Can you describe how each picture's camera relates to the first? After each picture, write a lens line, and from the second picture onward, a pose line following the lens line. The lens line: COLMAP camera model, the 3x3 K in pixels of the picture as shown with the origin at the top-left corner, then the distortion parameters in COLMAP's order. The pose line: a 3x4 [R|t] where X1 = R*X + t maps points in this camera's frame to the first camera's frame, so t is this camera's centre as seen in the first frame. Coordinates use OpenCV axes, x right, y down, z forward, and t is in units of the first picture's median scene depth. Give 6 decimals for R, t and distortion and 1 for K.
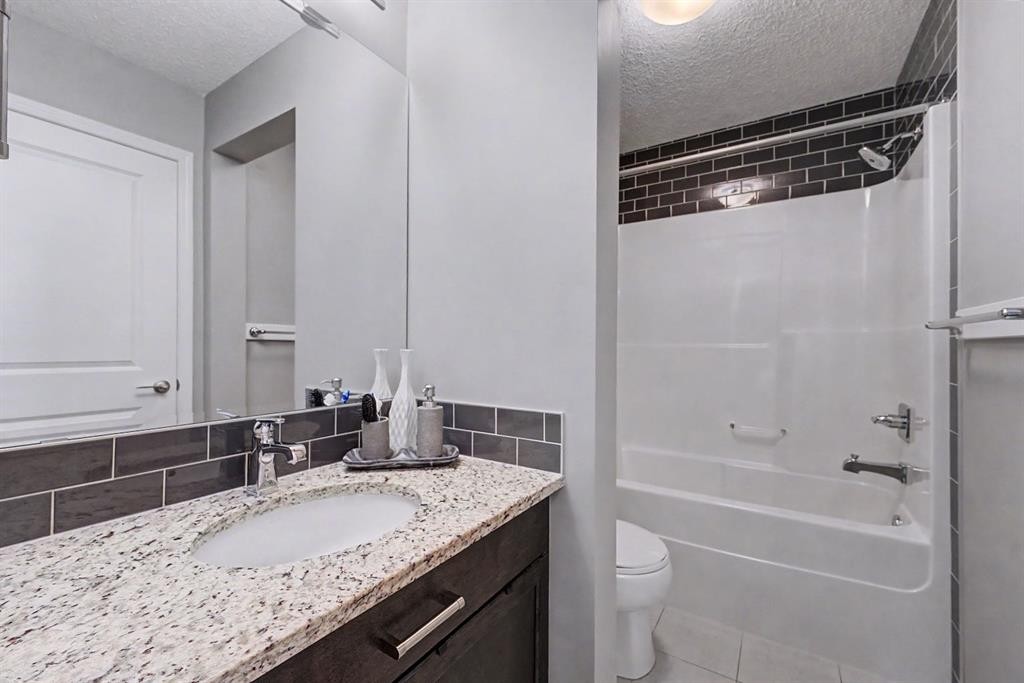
lens RADIAL K [[416.9, 0, 512.0], [0, 416.9, 341.5], [0, 0, 1]] dist [-0.003335, -0.000566]
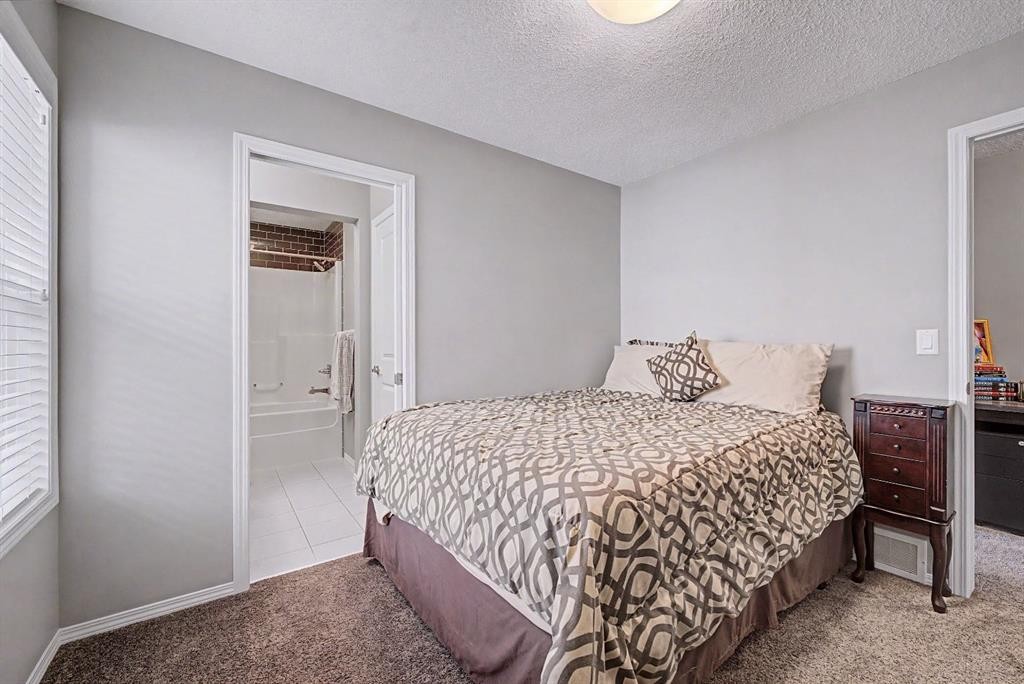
lens RADIAL K [[416.9, 0, 512.0], [0, 416.9, 342.0], [0, 0, 1]] dist [-0.003335, -0.000566]
pose [[0.374300, -0.004197, 0.927298, -0.807409], [-0.003403, 0.999977, 0.005900, -0.005697], [-0.927301, -0.005364, 0.374277, -0.804703]]
